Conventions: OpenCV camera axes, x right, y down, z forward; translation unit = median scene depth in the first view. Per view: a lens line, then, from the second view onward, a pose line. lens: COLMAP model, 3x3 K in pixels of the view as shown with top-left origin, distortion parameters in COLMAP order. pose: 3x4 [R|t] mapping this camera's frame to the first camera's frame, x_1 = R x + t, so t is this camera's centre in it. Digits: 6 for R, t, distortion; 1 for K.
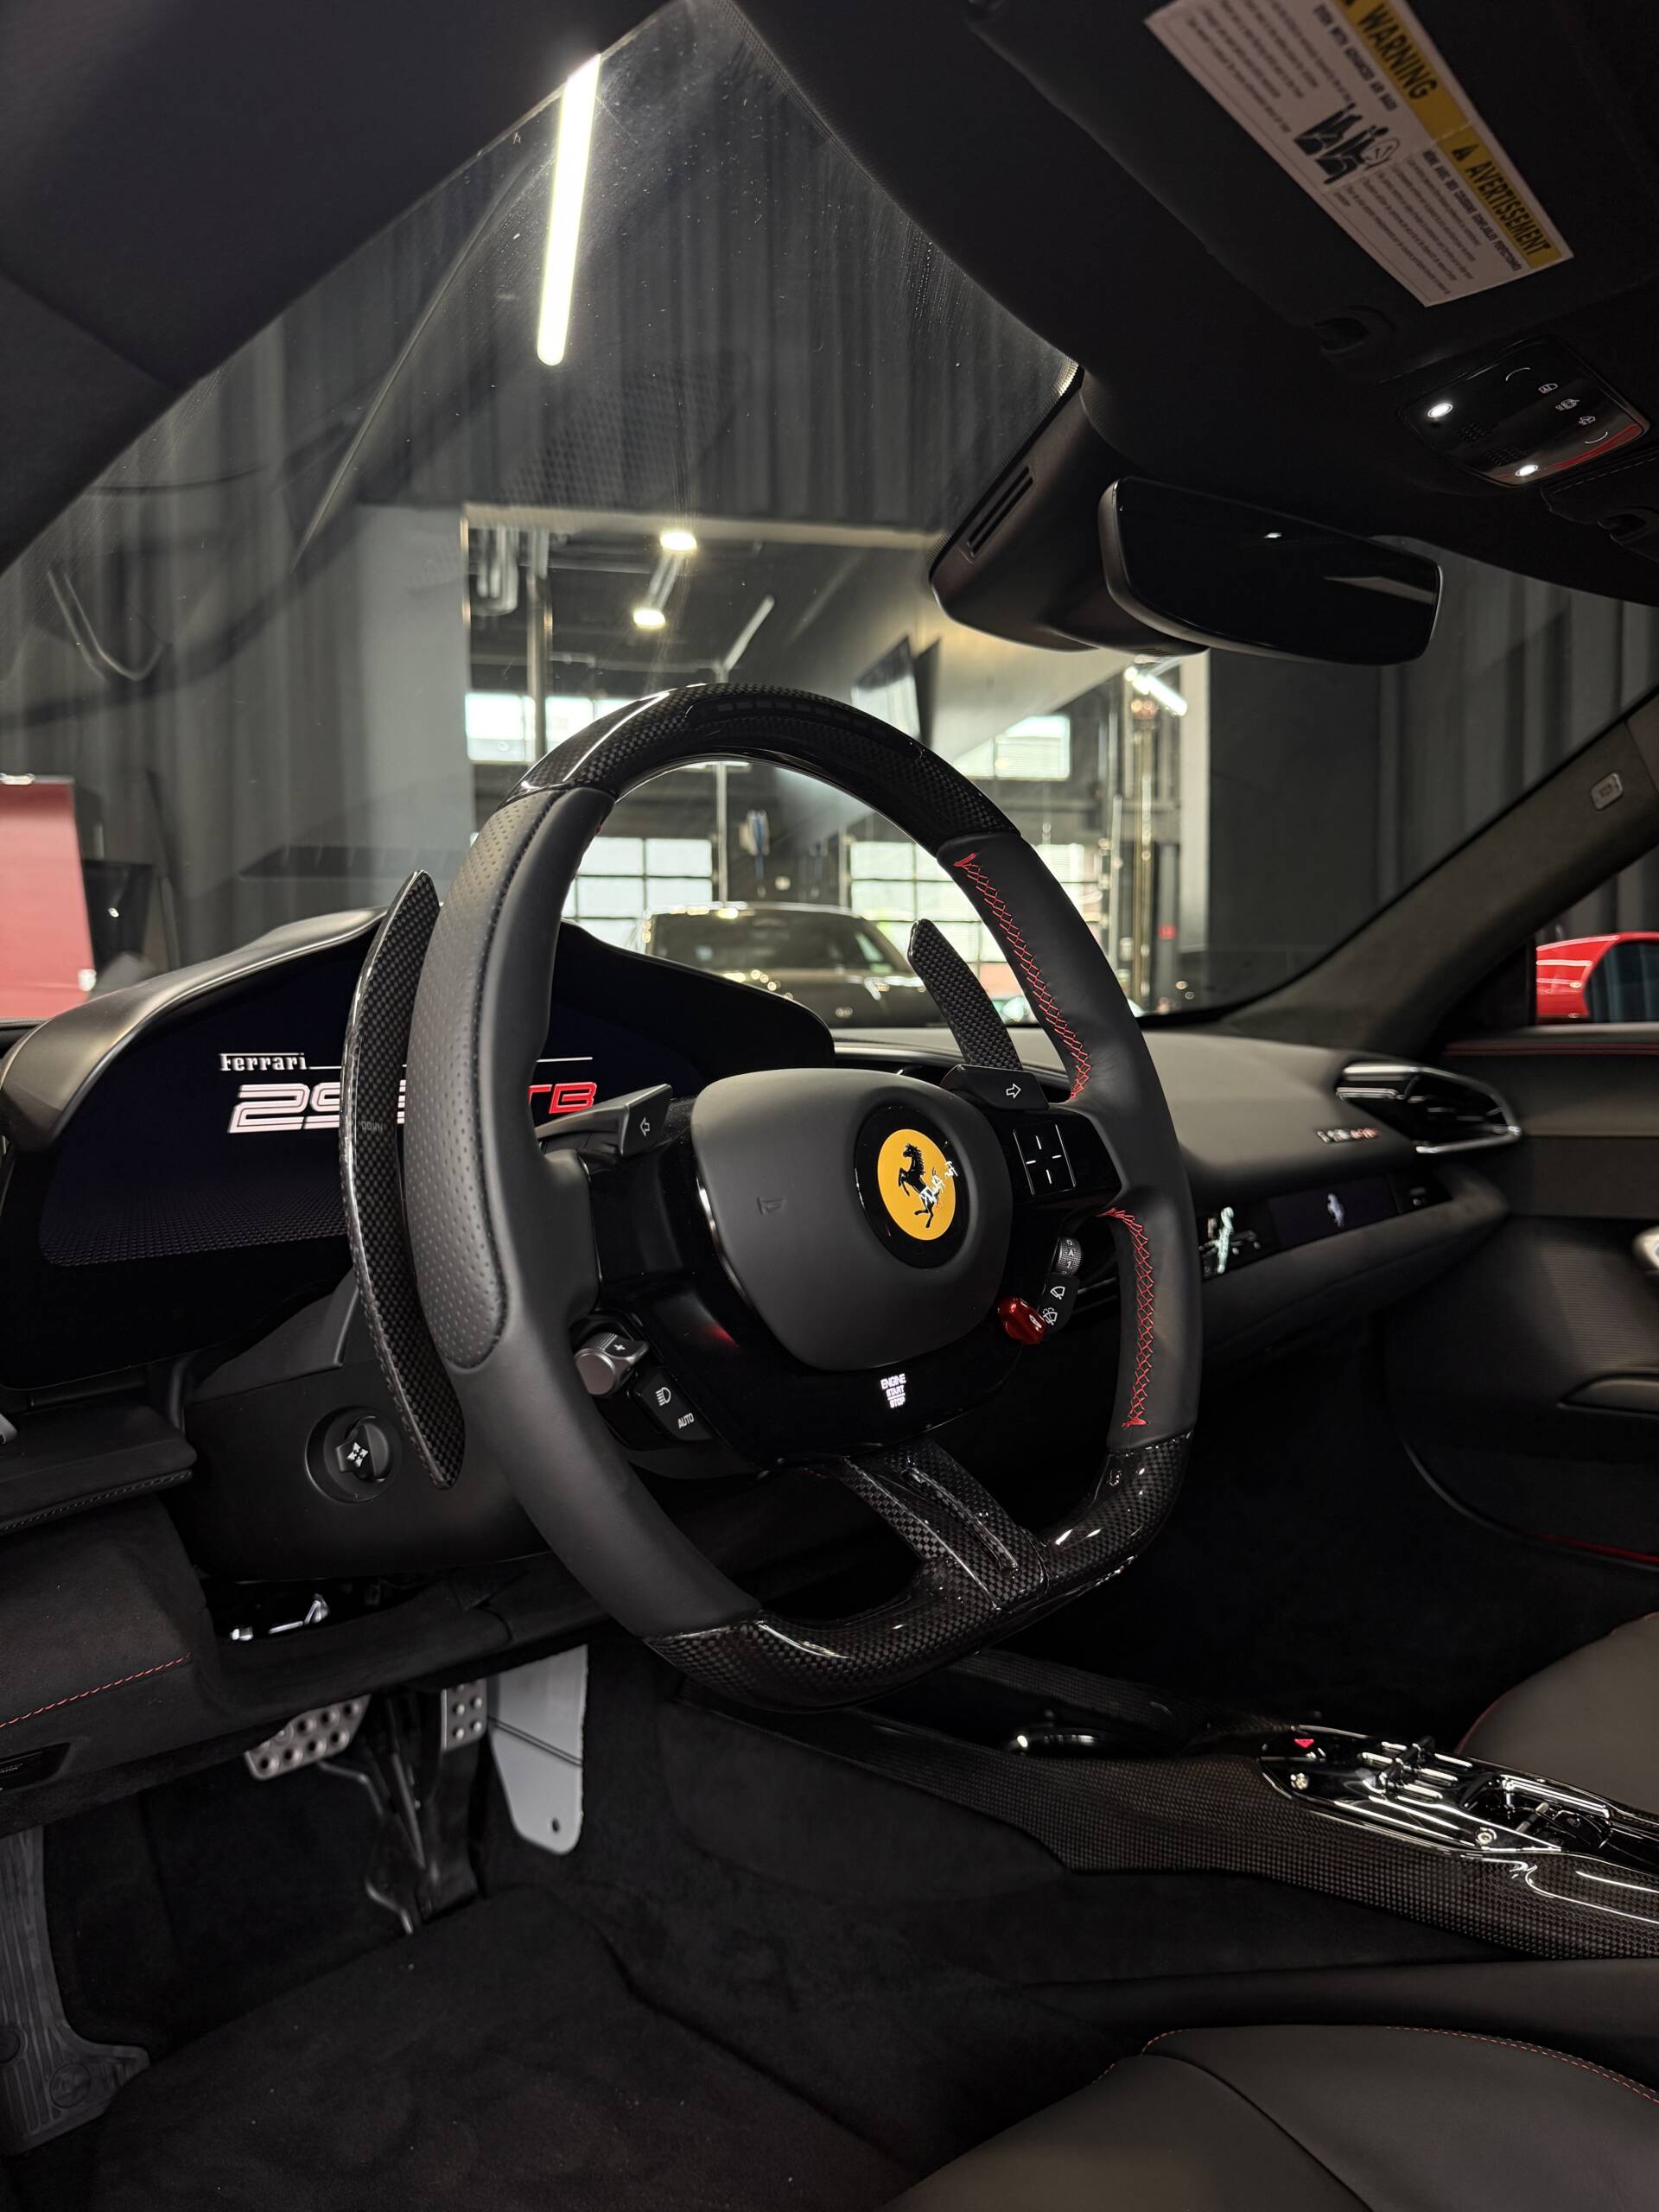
lens RADIAL K [[1549.2, 0, 826.9], [0, 1549.2, 1141.8], [0, 0, 1]] dist [0.043541, -0.056769]
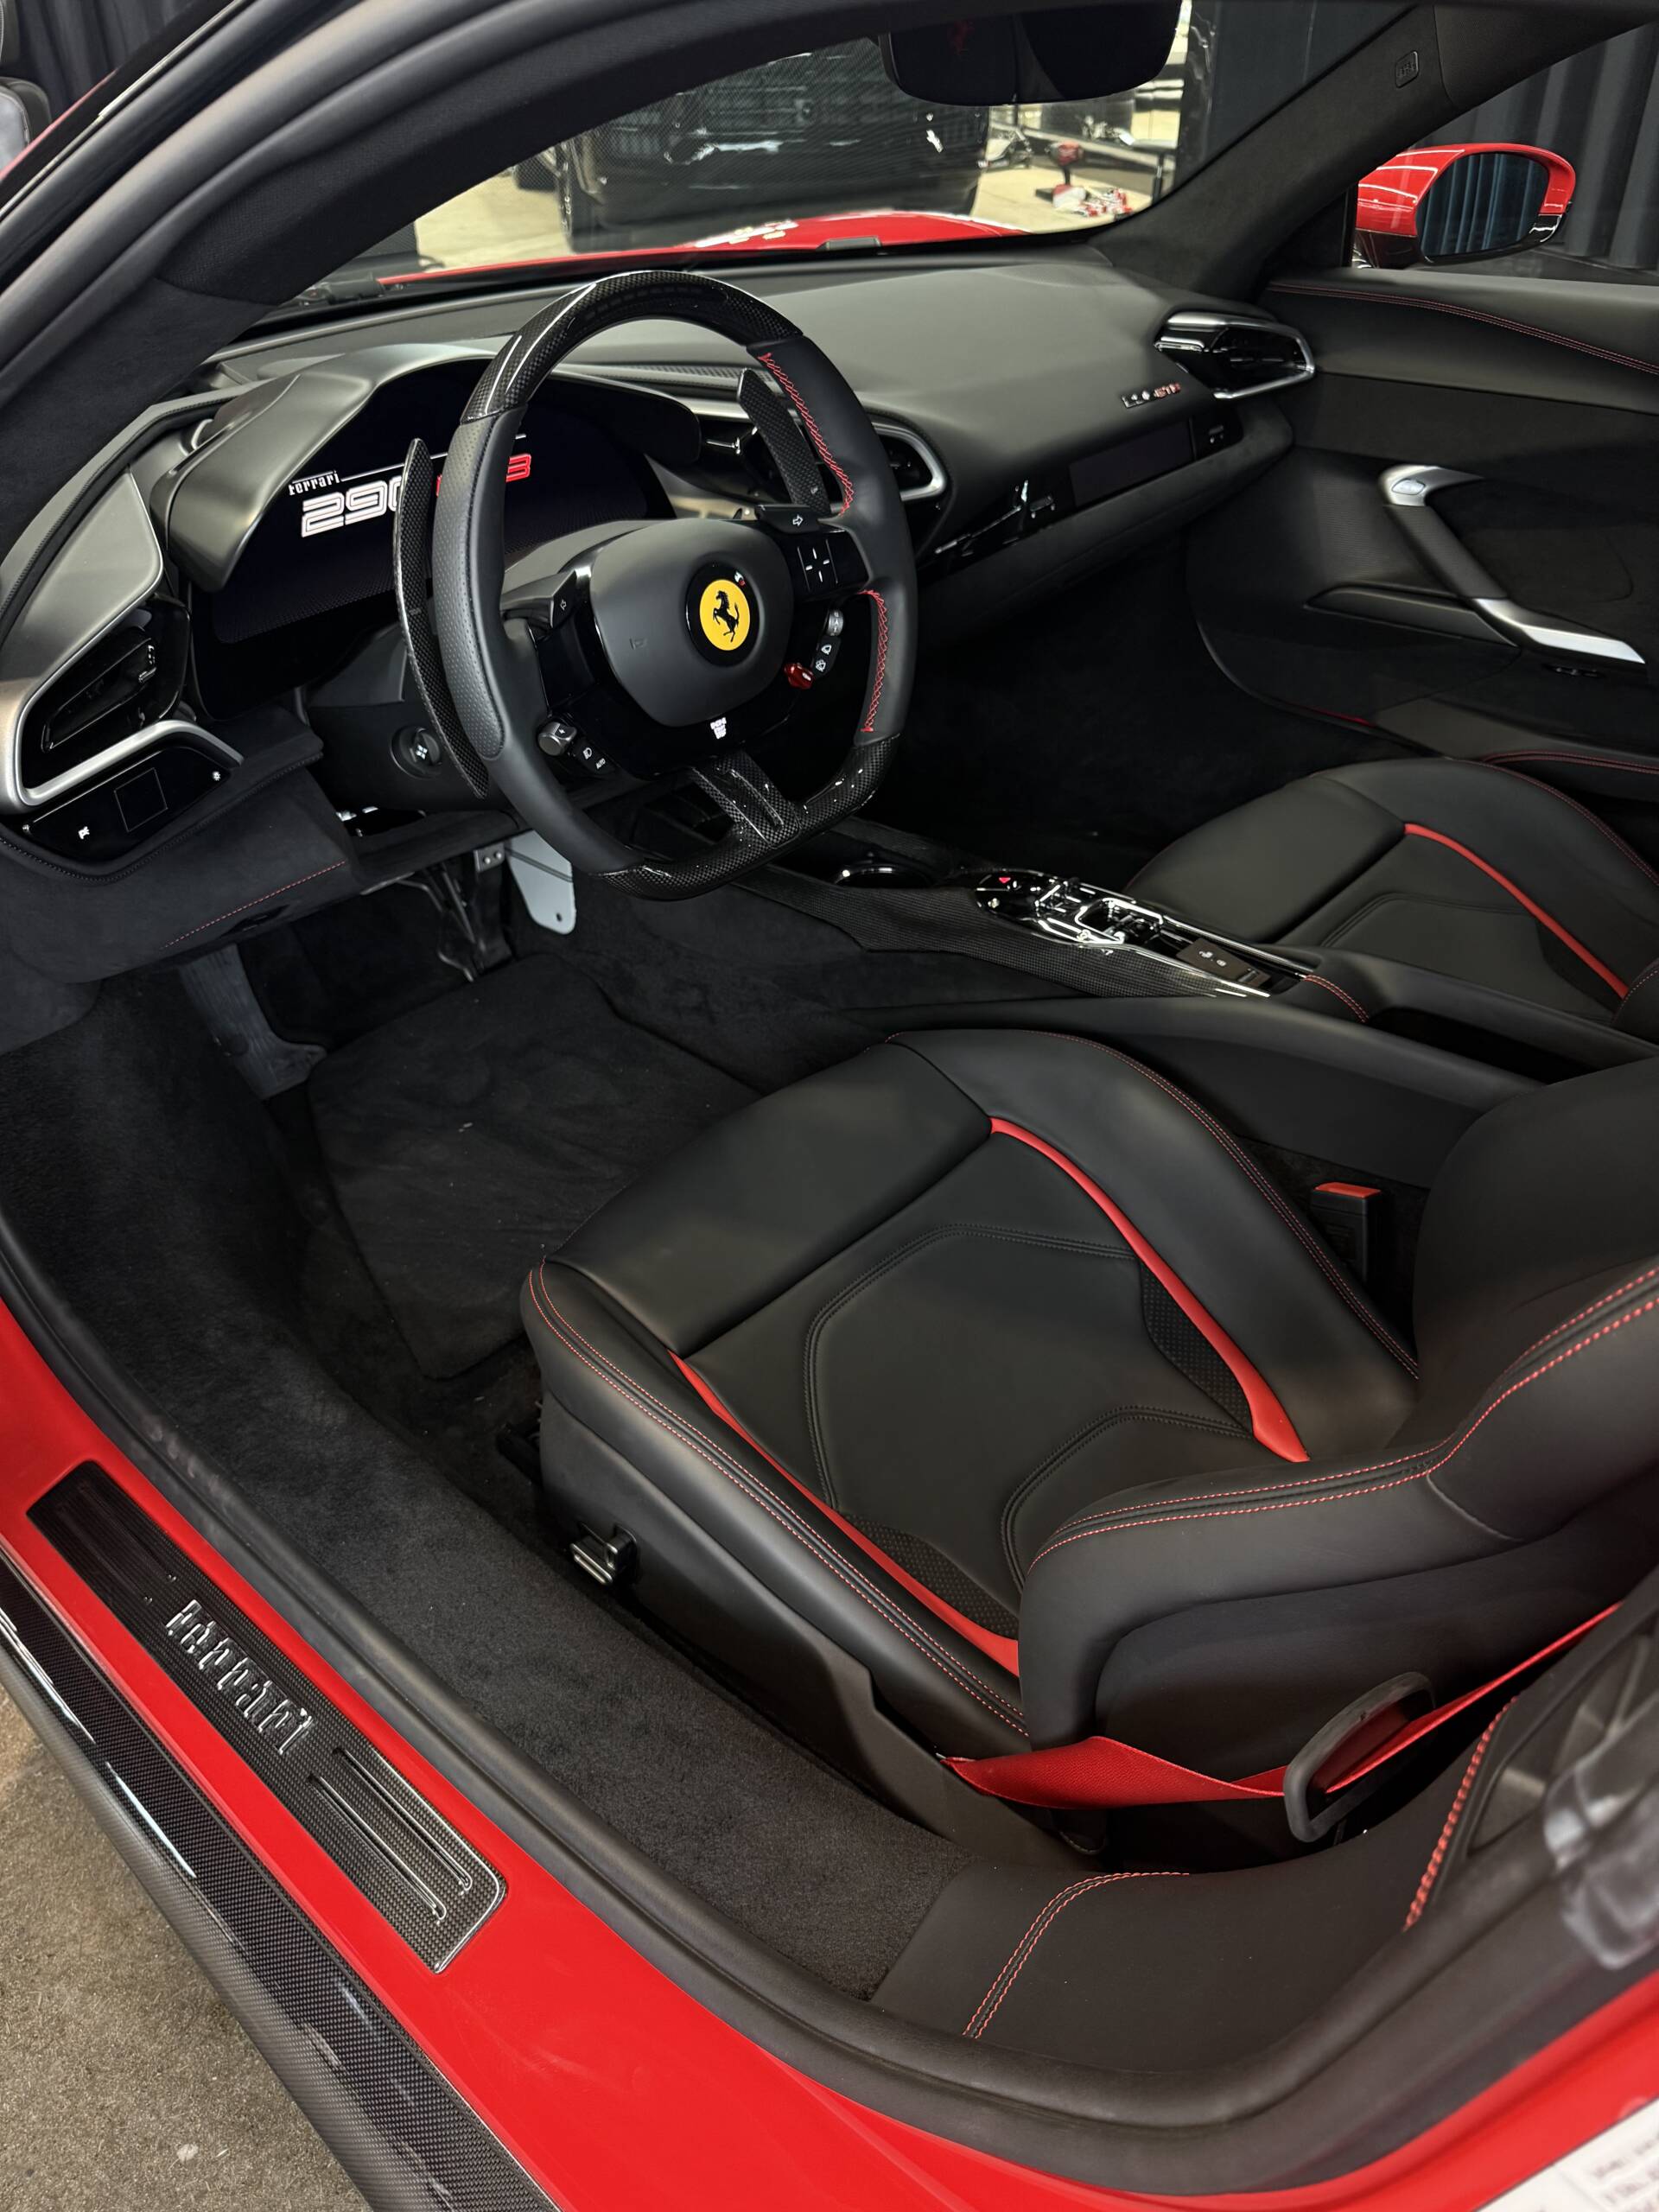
lens RADIAL K [[1549.2, 0, 827.6], [0, 1549.2, 1108.3], [0, 0, 1]] dist [0.043541, -0.056769]
pose [[0.999941, -0.008606, 0.006622, 0.101796], [0.003708, 0.843804, 0.536639, -0.287318], [-0.010207, -0.536583, 0.843786, -0.503857]]
